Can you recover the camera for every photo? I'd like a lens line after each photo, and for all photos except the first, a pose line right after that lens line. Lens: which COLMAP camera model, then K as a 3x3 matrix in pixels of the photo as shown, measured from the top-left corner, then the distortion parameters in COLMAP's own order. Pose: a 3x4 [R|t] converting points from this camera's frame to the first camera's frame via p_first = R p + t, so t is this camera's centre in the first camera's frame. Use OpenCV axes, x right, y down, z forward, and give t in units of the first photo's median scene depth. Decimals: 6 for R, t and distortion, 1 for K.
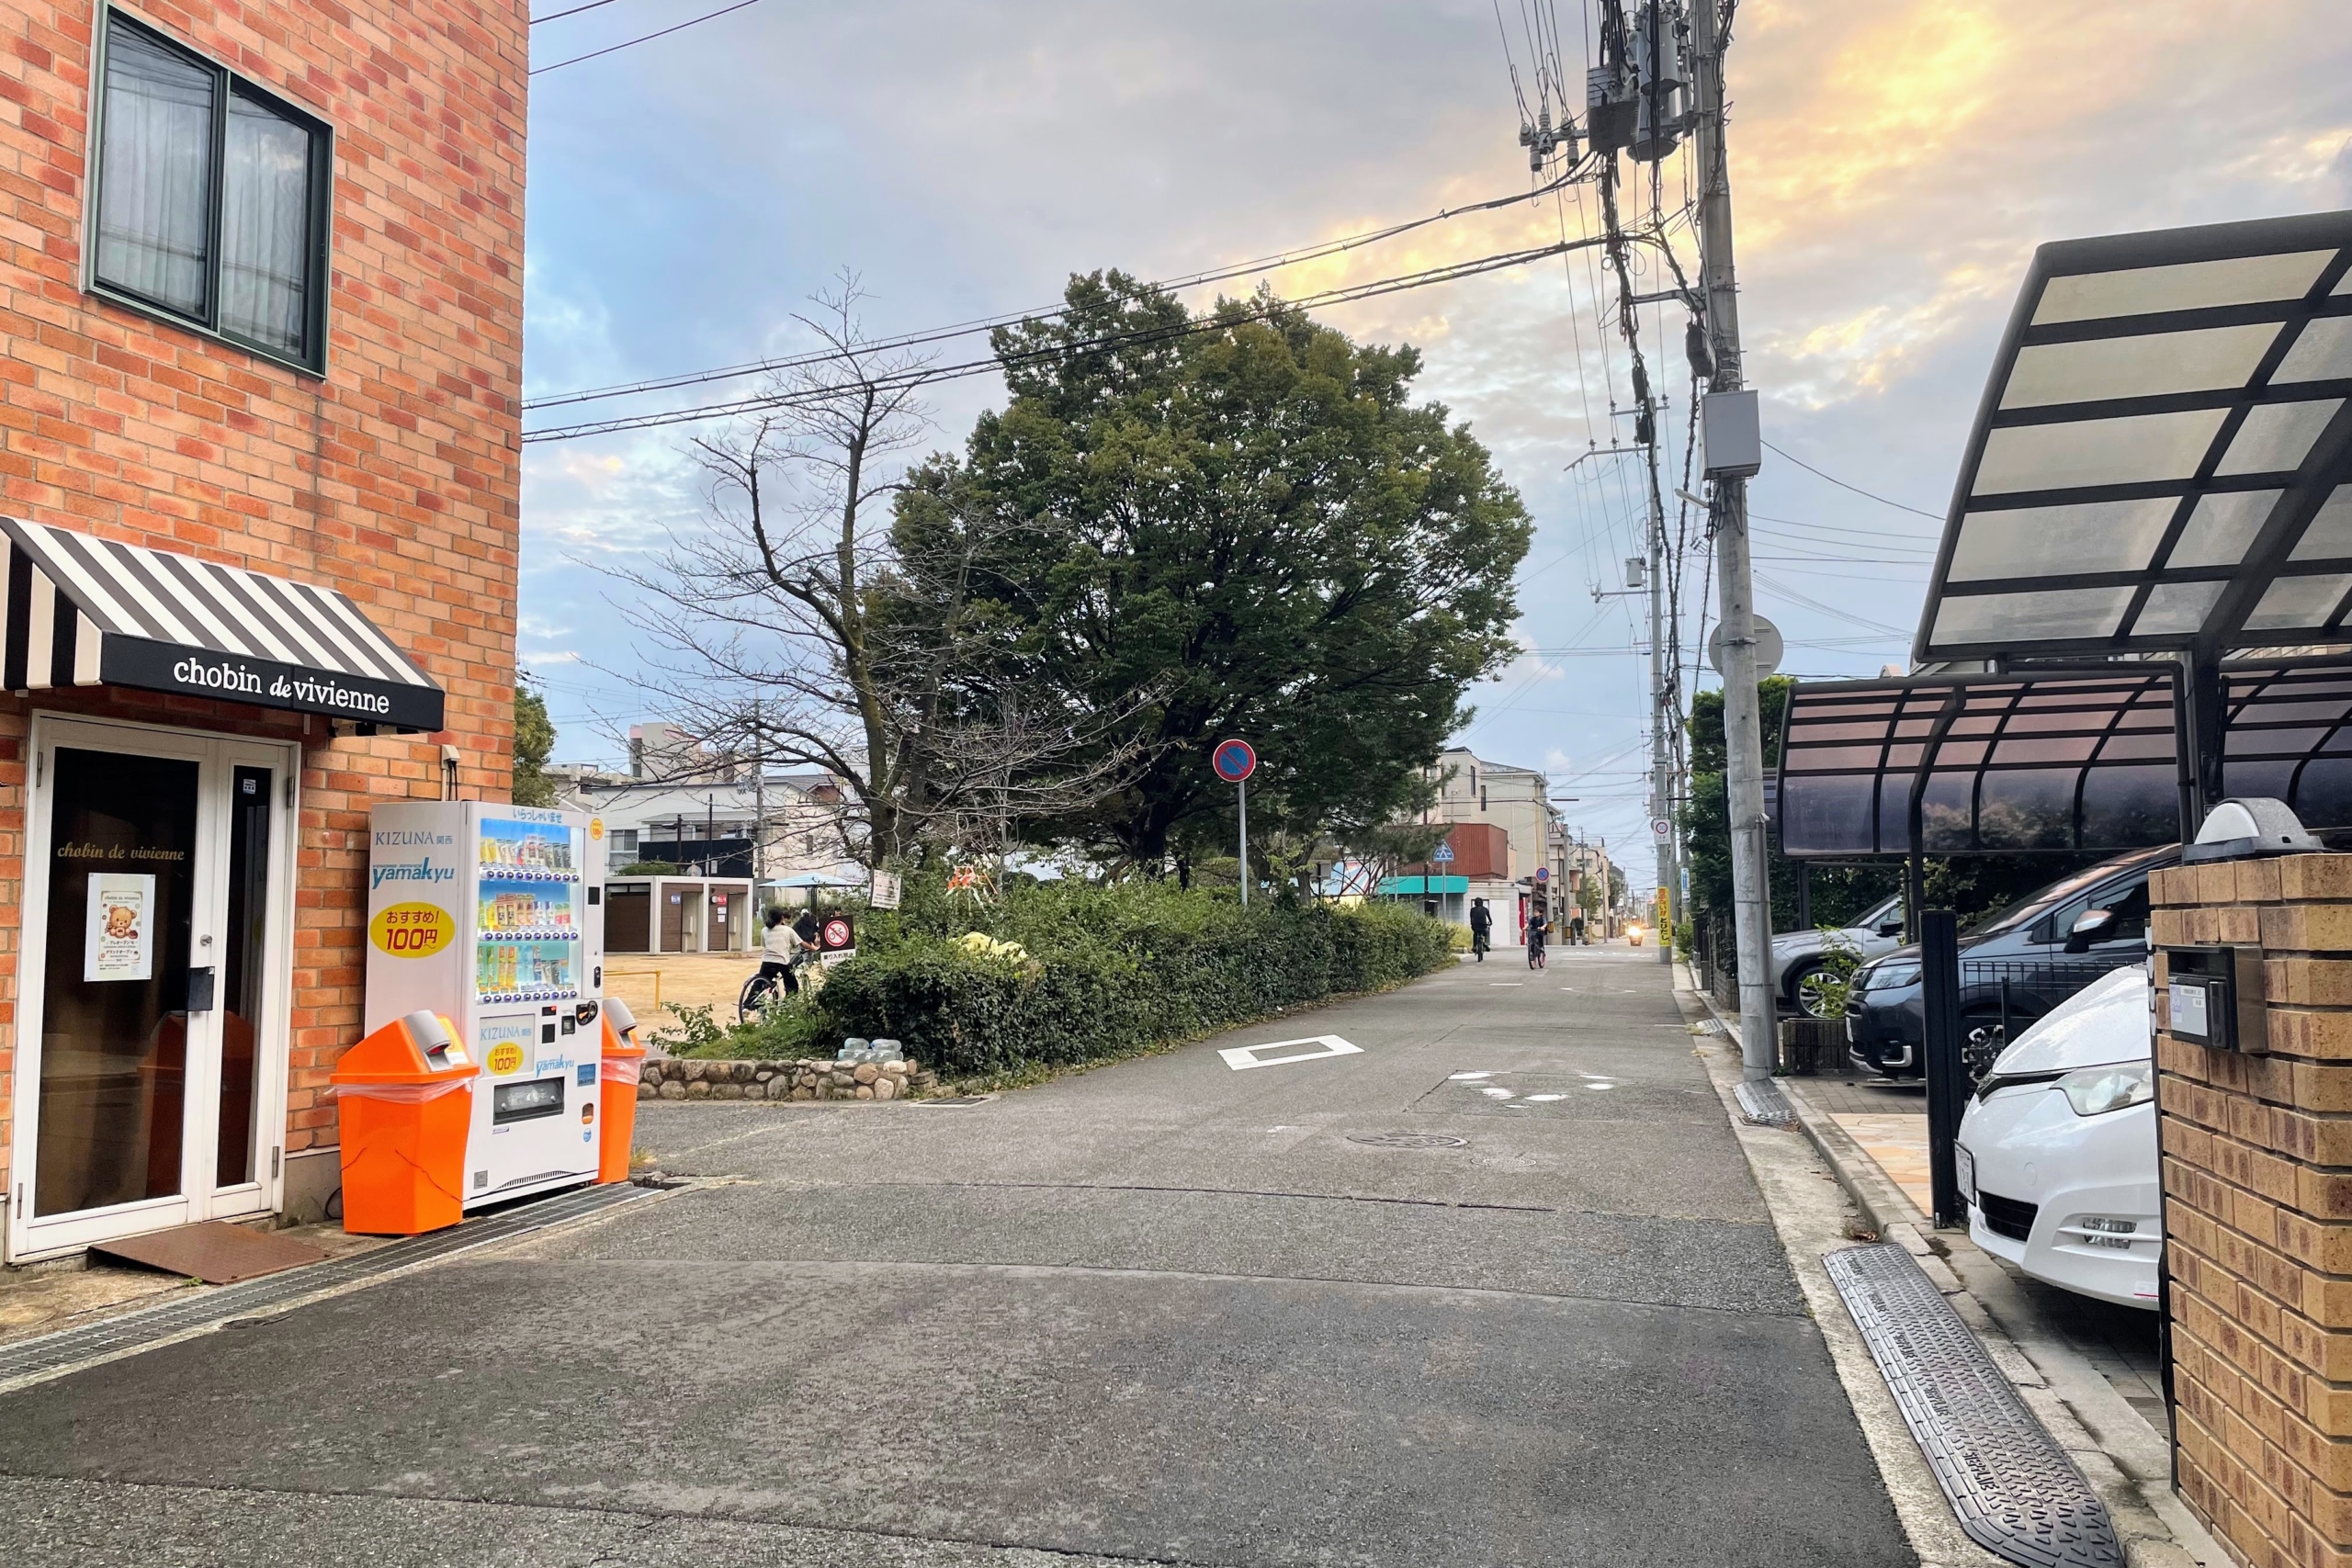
lens RADIAL K [[1767.5, 0, 1165.8], [0, 1767.5, 796.5], [0, 0, 1]] dist [0.089274, -0.113573]
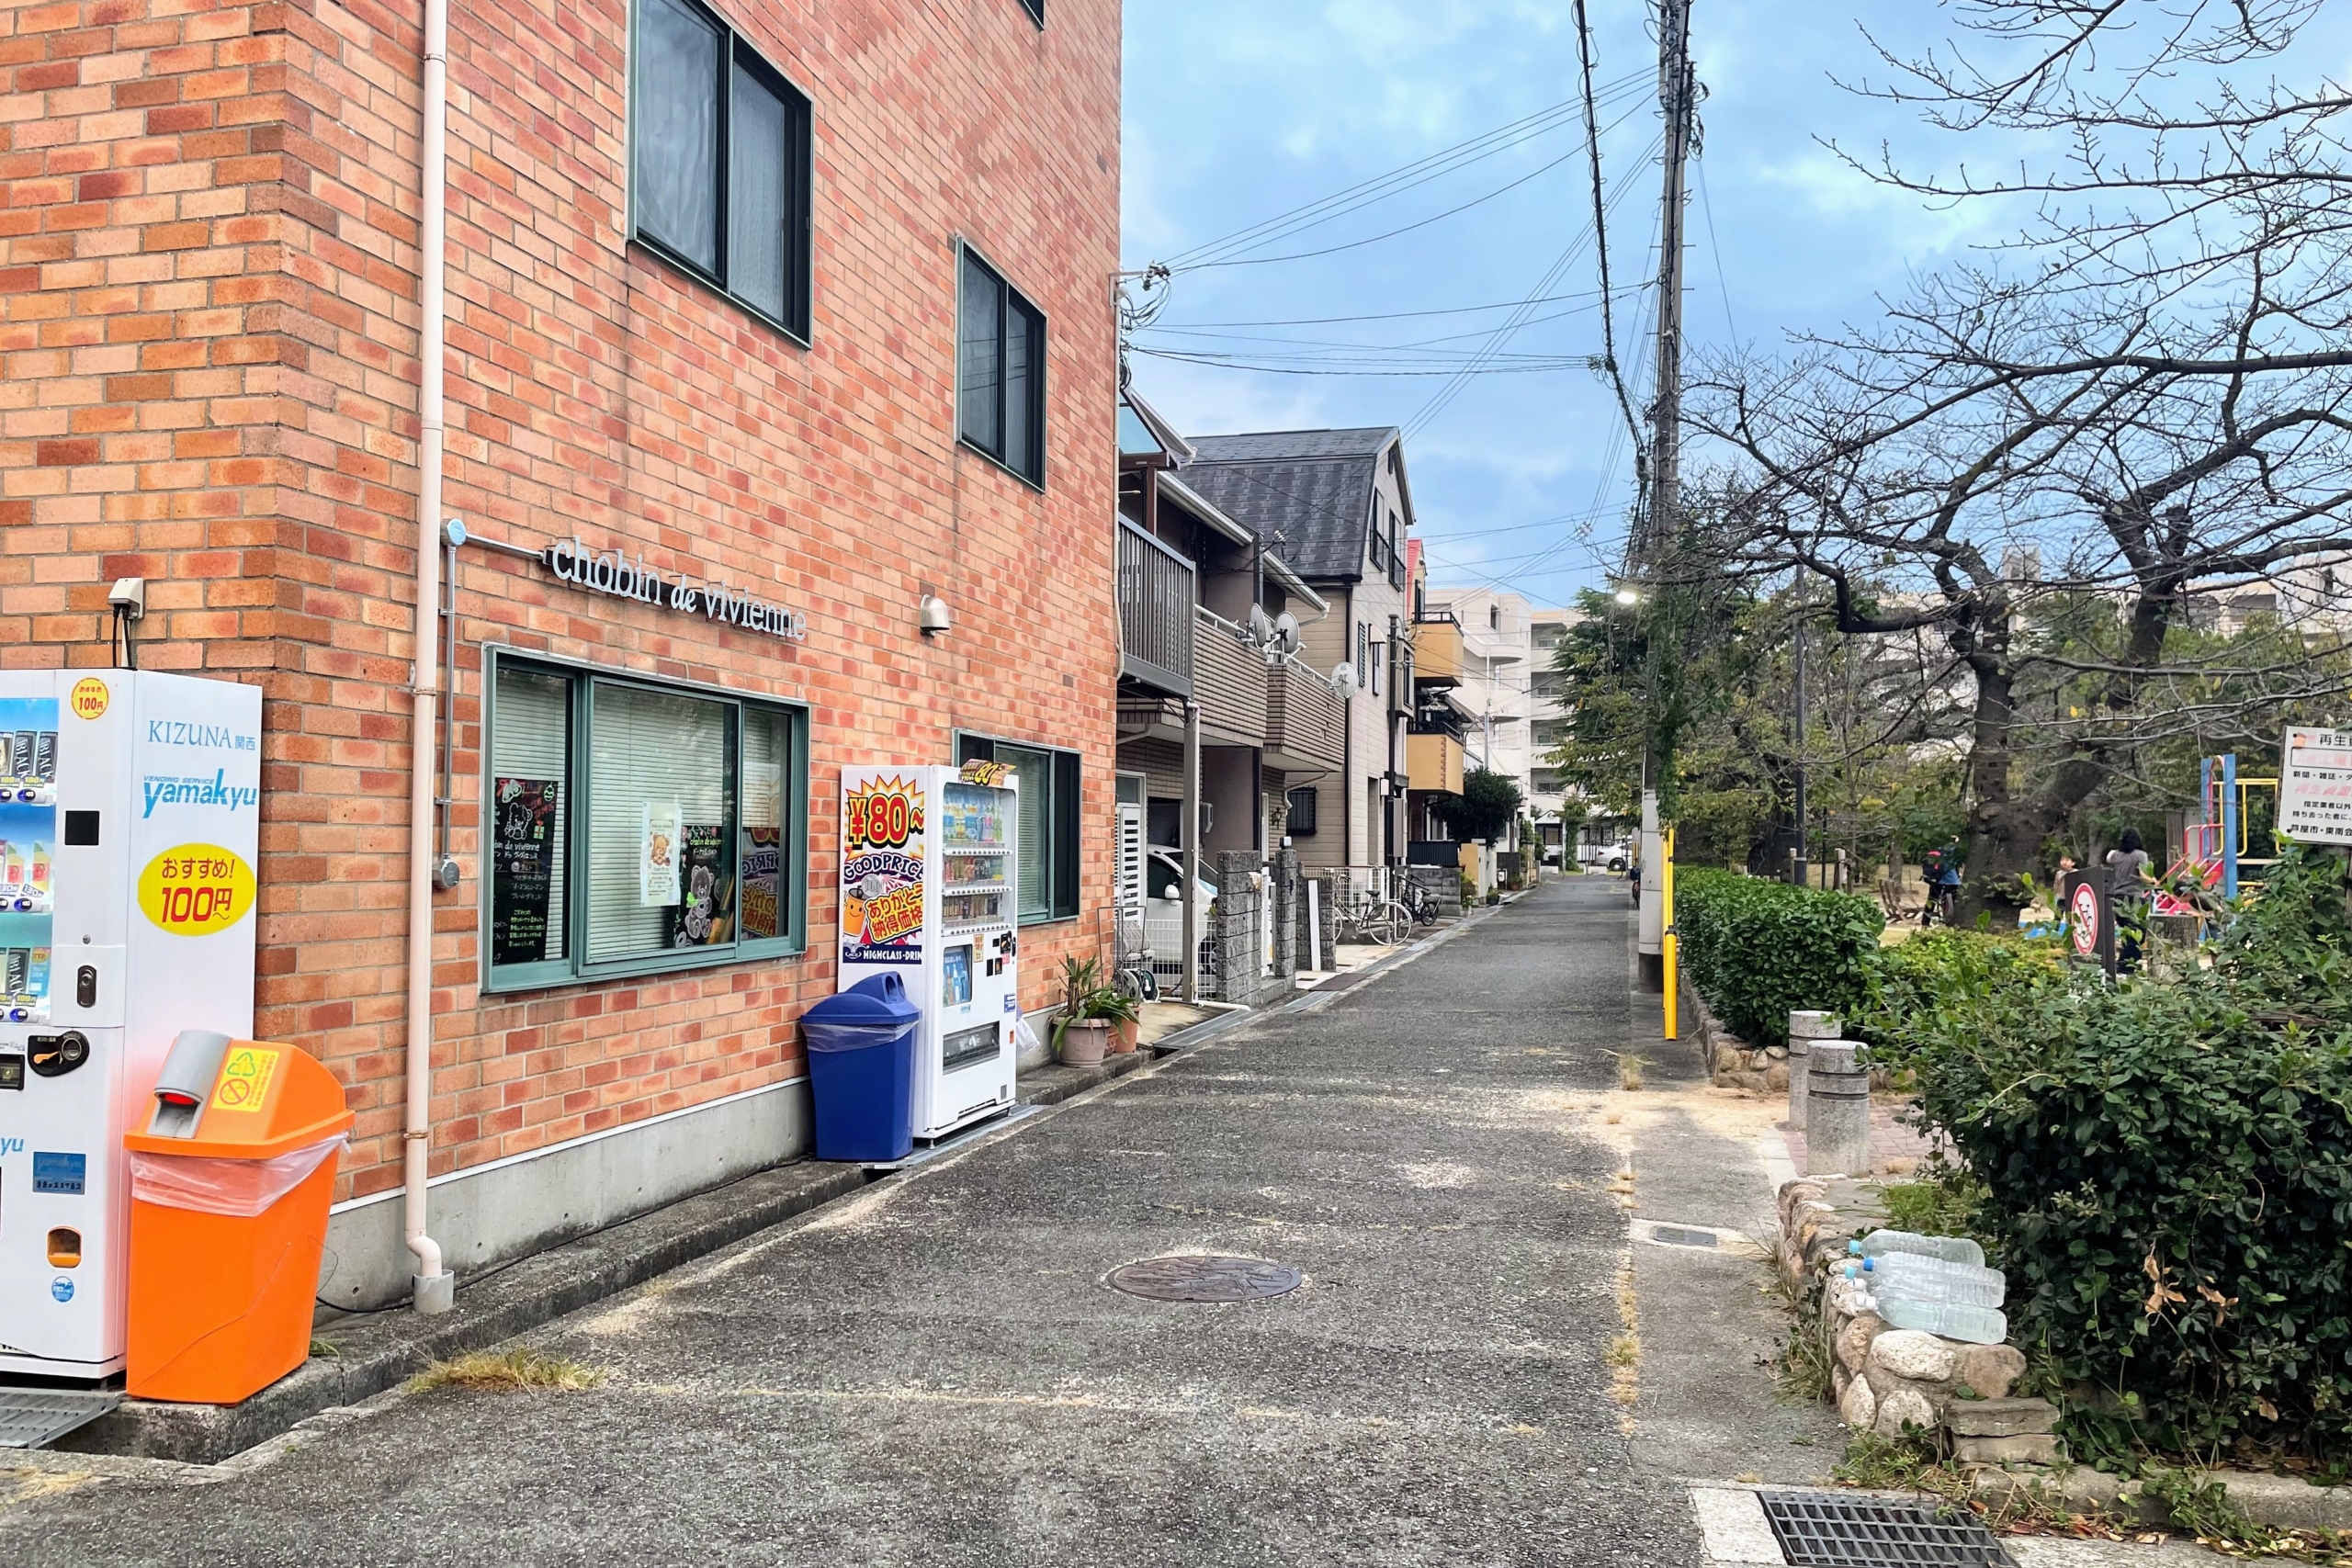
lens RADIAL K [[1767.5, 0, 1203.5], [0, 1767.5, 801.6], [0, 0, 1]] dist [0.089274, -0.113573]
pose [[0.103509, -0.020284, -0.994422, 0.234684], [0.064629, 0.997816, -0.013626, 0.077894], [0.992527, -0.062858, 0.104594, 1.300002]]
